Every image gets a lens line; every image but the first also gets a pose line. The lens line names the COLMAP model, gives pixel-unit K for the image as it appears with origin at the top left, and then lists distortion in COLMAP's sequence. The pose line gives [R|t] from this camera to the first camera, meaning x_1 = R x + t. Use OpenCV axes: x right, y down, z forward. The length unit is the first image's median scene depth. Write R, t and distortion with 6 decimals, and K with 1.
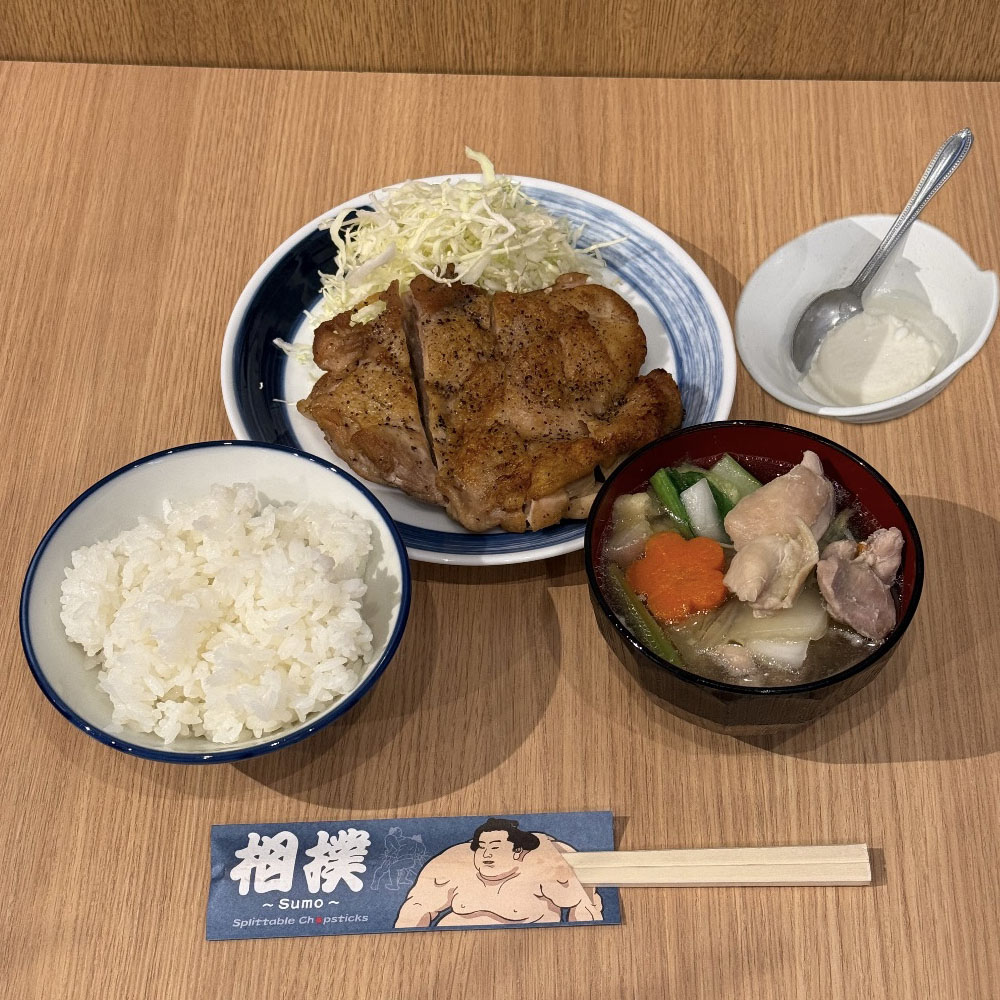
lens RADIAL K [[1899.2, 0, 500.0], [0, 1899.2, 500.0], [0, 0, 1]] dist [0.182294, -0.228475]
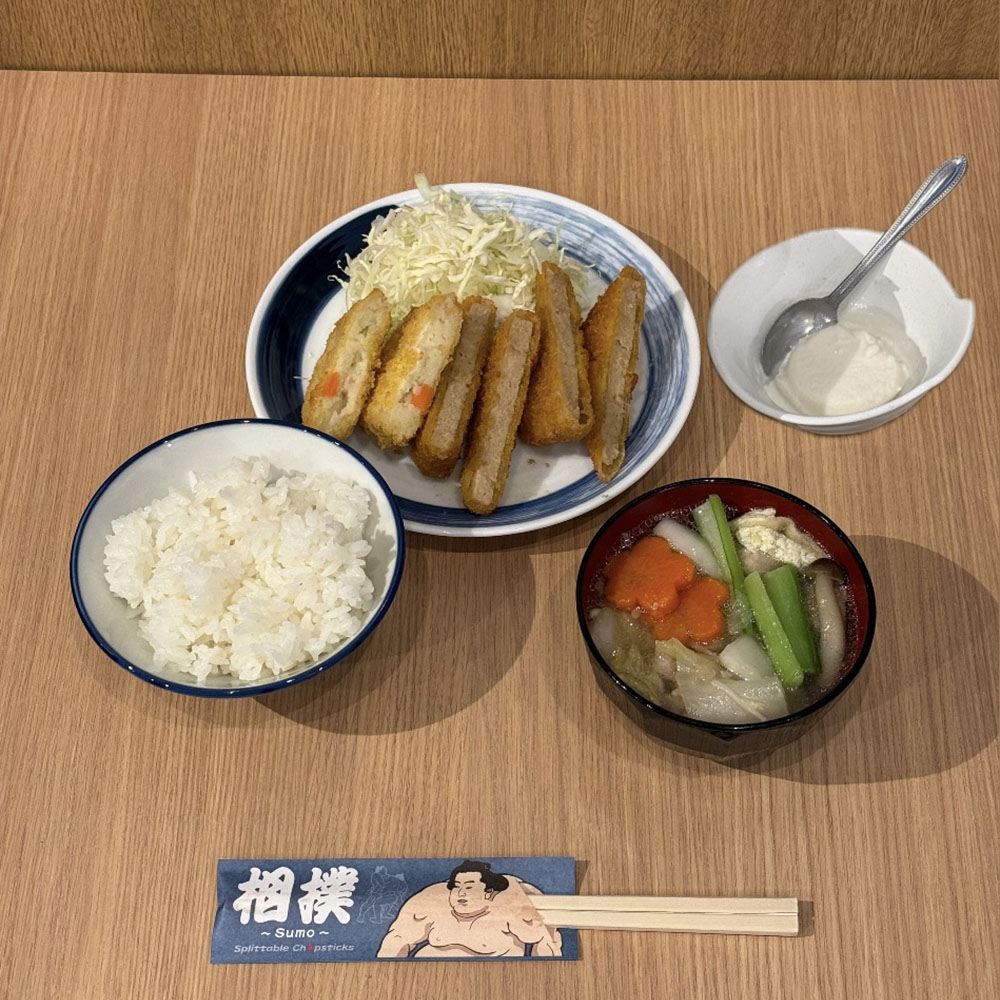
lens RADIAL K [[1899.2, 0, 500.0], [0, 1899.2, 500.0], [0, 0, 1]] dist [0.182294, -0.228475]
pose [[0.999882, -0.014283, 0.005635, 0.004038], [0.014086, 0.999336, 0.033614, -0.015563], [-0.006111, -0.033530, 0.999419, -0.128266]]
